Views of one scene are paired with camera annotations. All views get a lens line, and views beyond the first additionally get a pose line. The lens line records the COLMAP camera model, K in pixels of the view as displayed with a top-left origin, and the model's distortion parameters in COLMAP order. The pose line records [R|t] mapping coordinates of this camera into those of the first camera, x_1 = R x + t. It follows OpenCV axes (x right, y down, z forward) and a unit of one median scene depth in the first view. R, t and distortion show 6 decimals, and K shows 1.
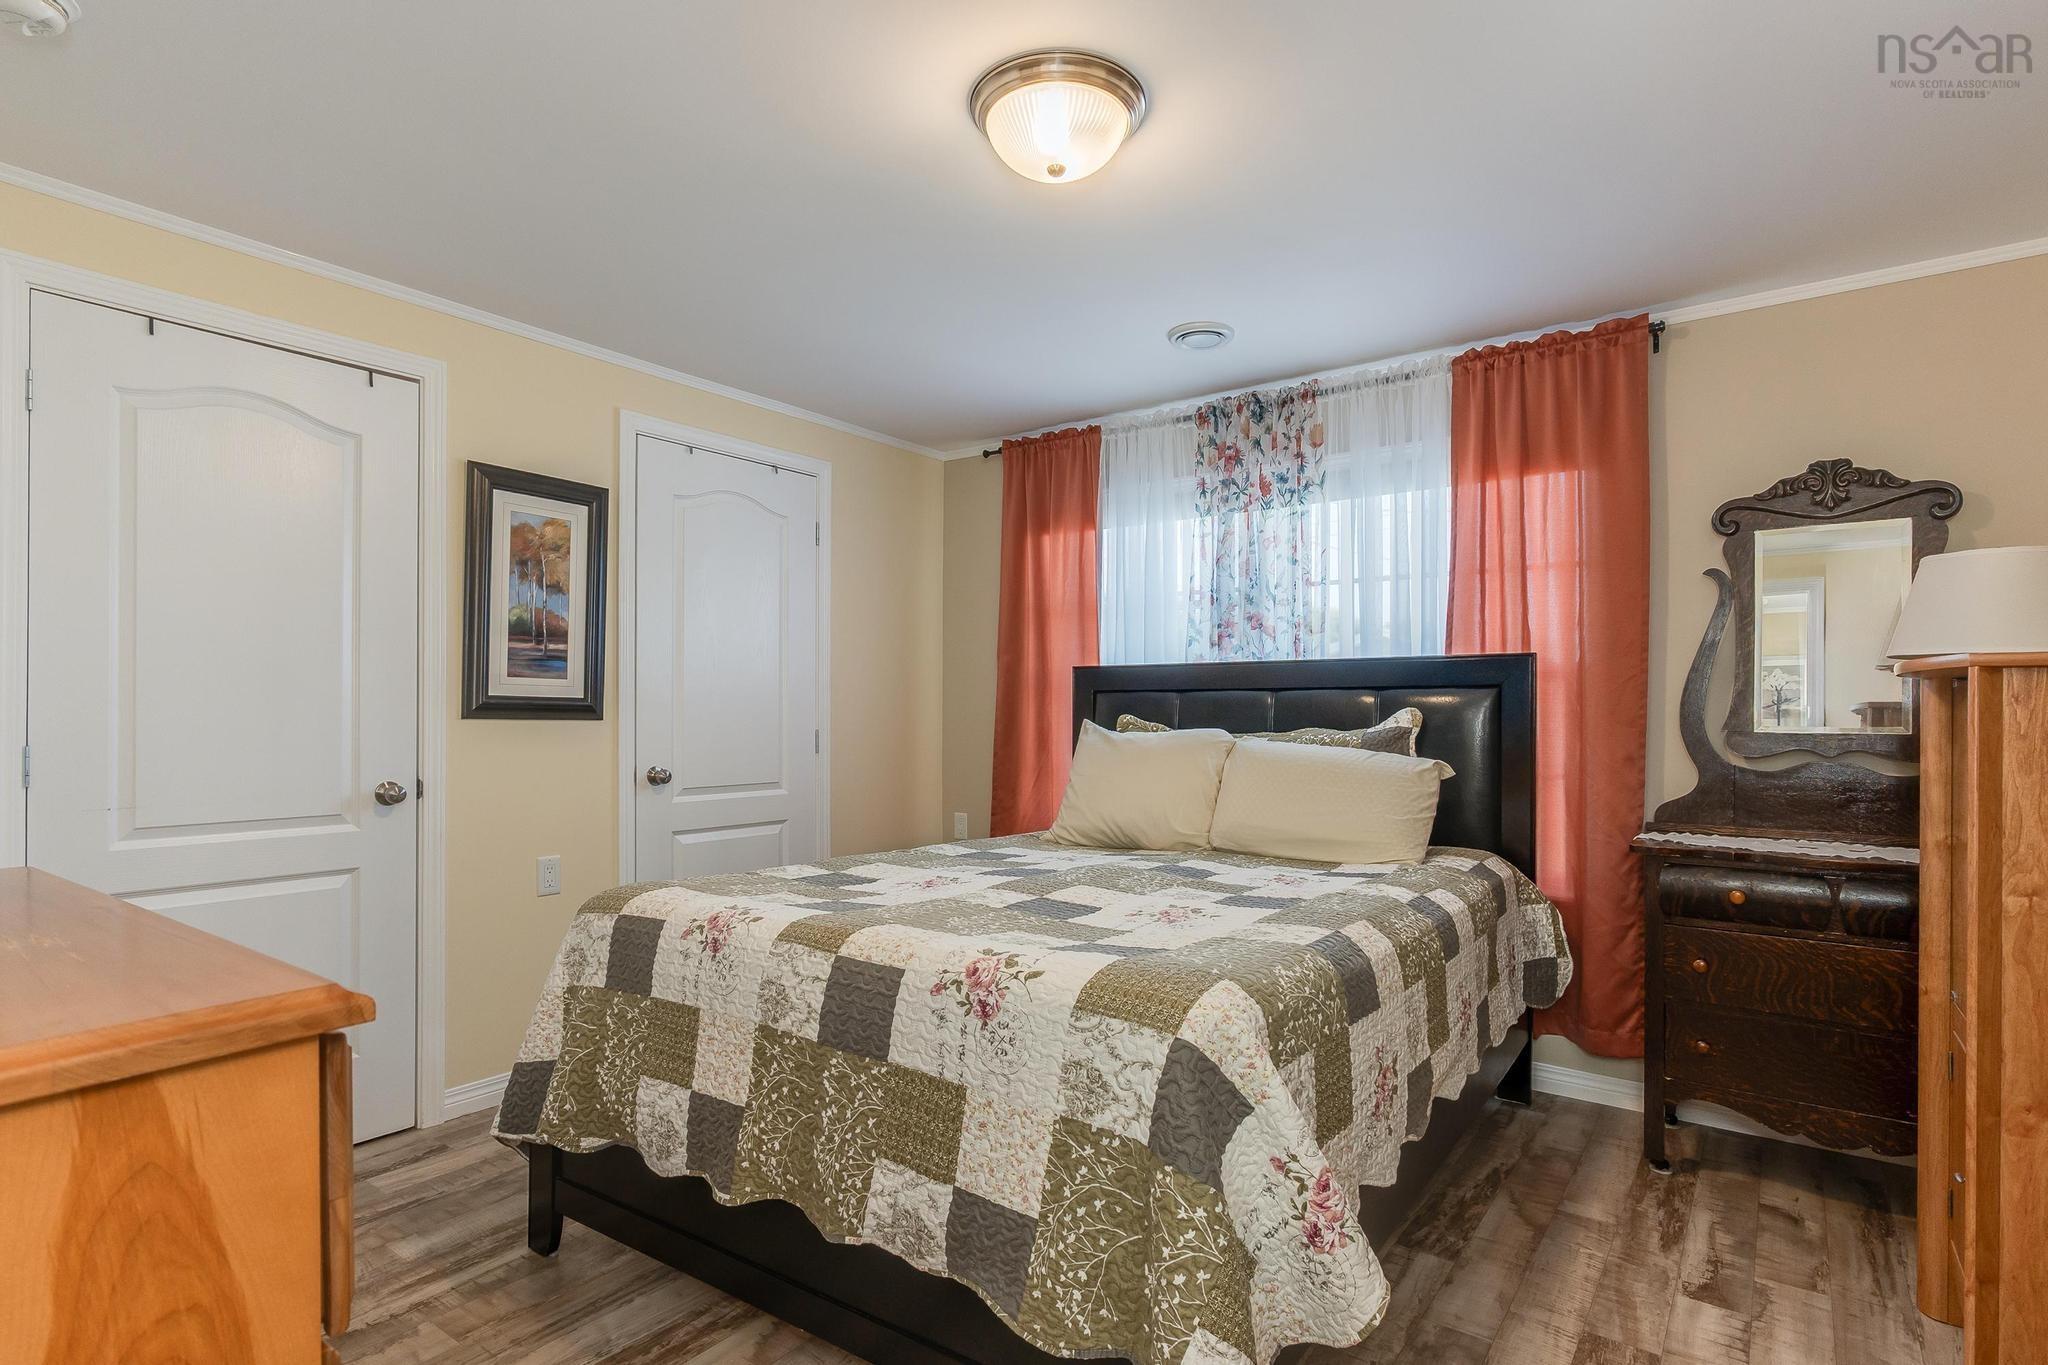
lens RADIAL K [[1006.6, 0, 1066.3], [0, 1006.6, 710.9], [0, 0, 1]] dist [-0.002609, -0.000396]
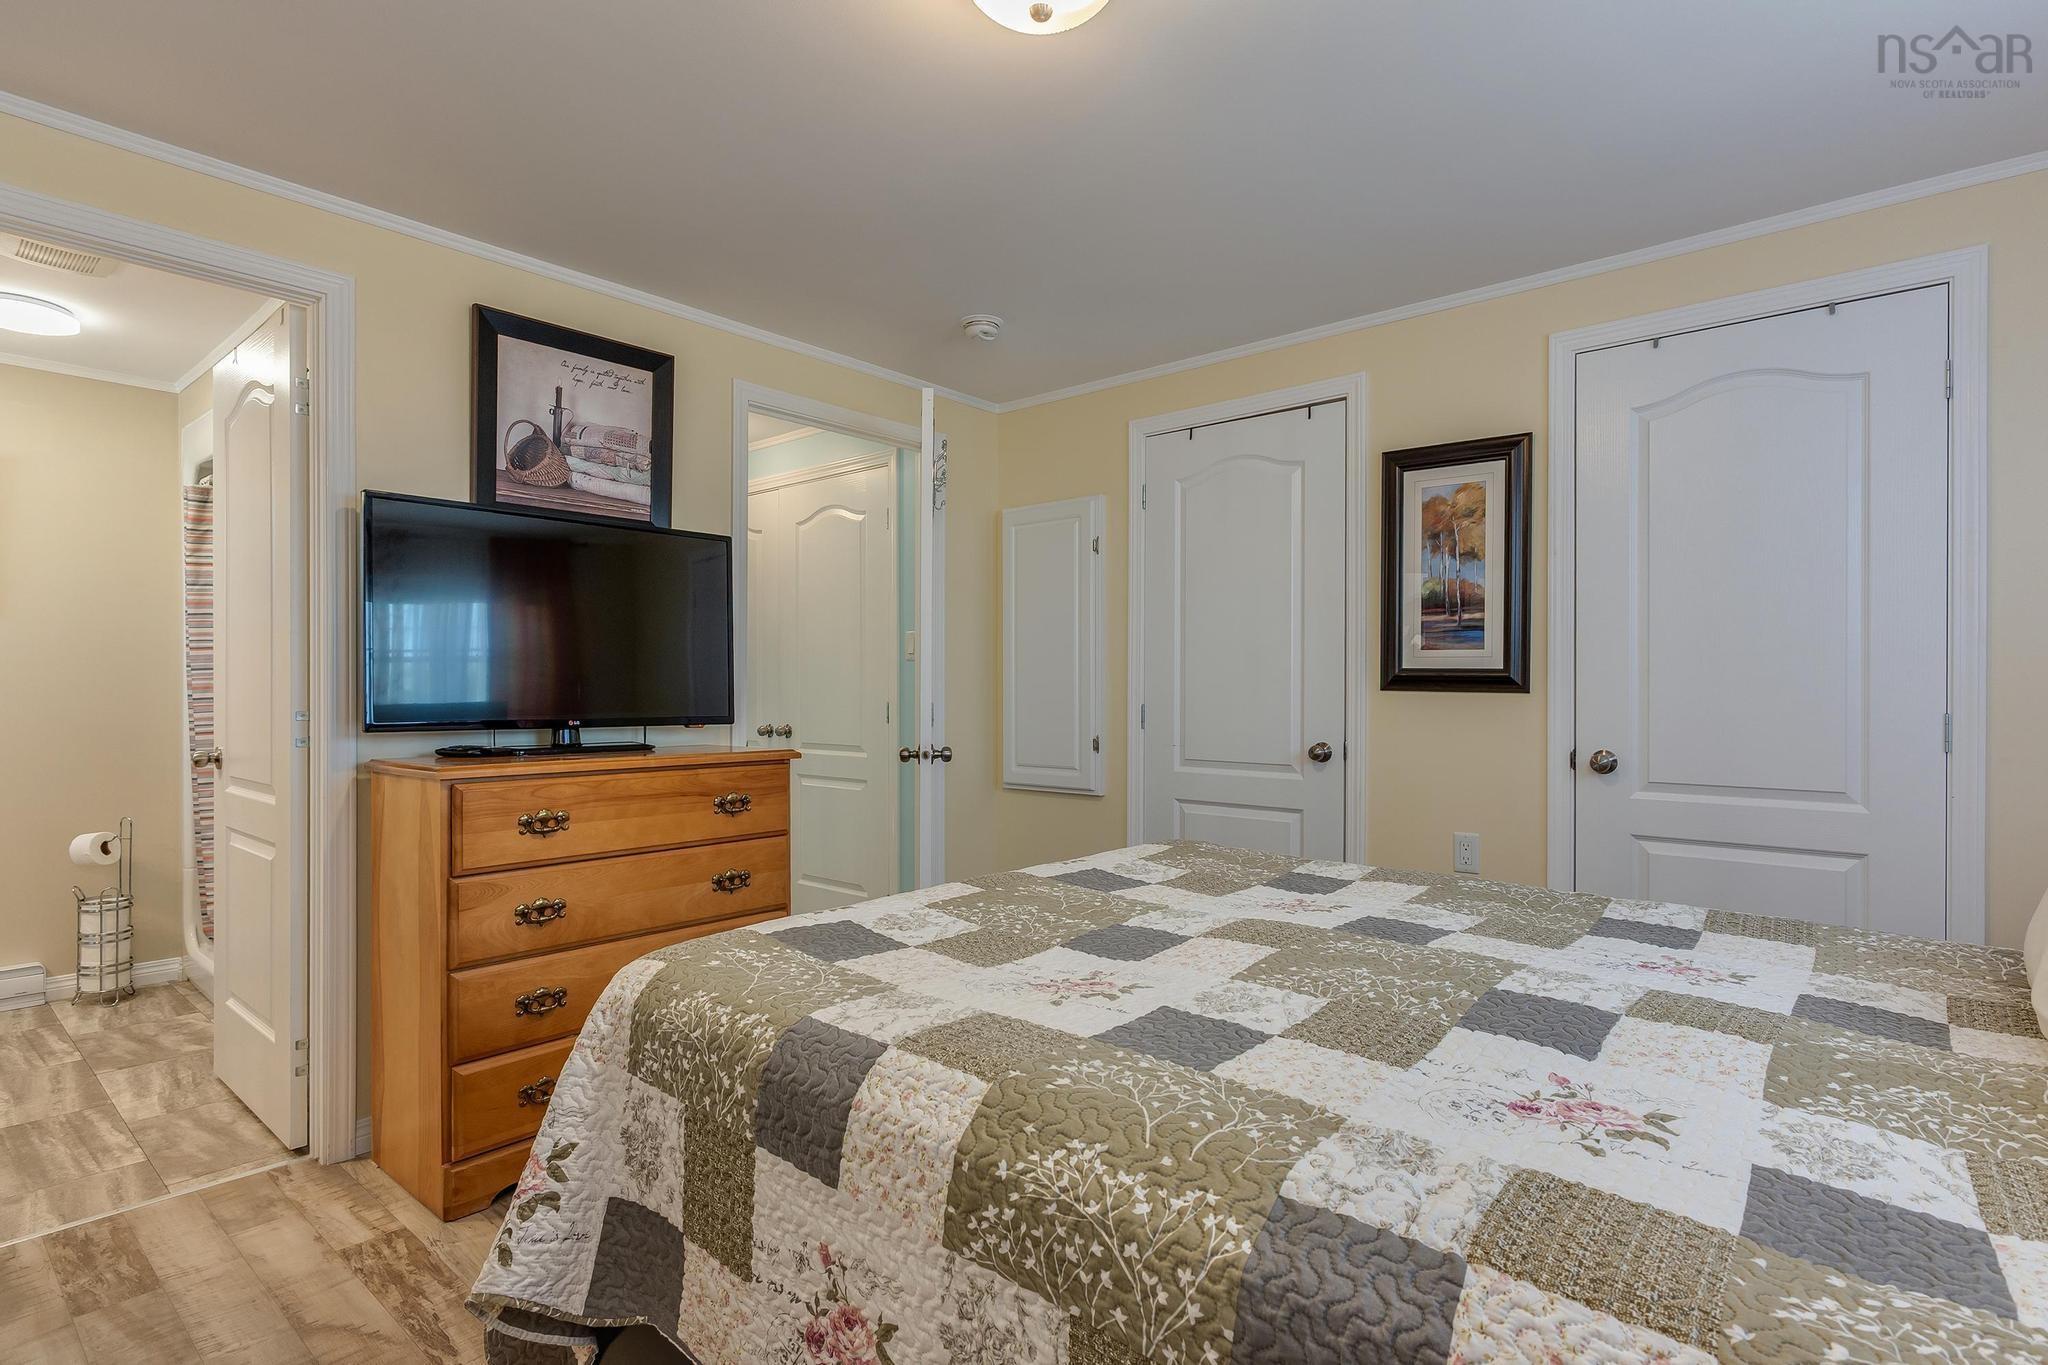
lens RADIAL K [[1006.6, 0, 1029.2], [0, 1006.6, 679.9], [0, 0, 1]] dist [-0.002609, -0.000396]
pose [[-0.074955, -0.002459, -0.997184, 0.492372], [0.002209, 0.999994, -0.002632, -0.001272], [0.997184, -0.002401, -0.074949, 0.665113]]
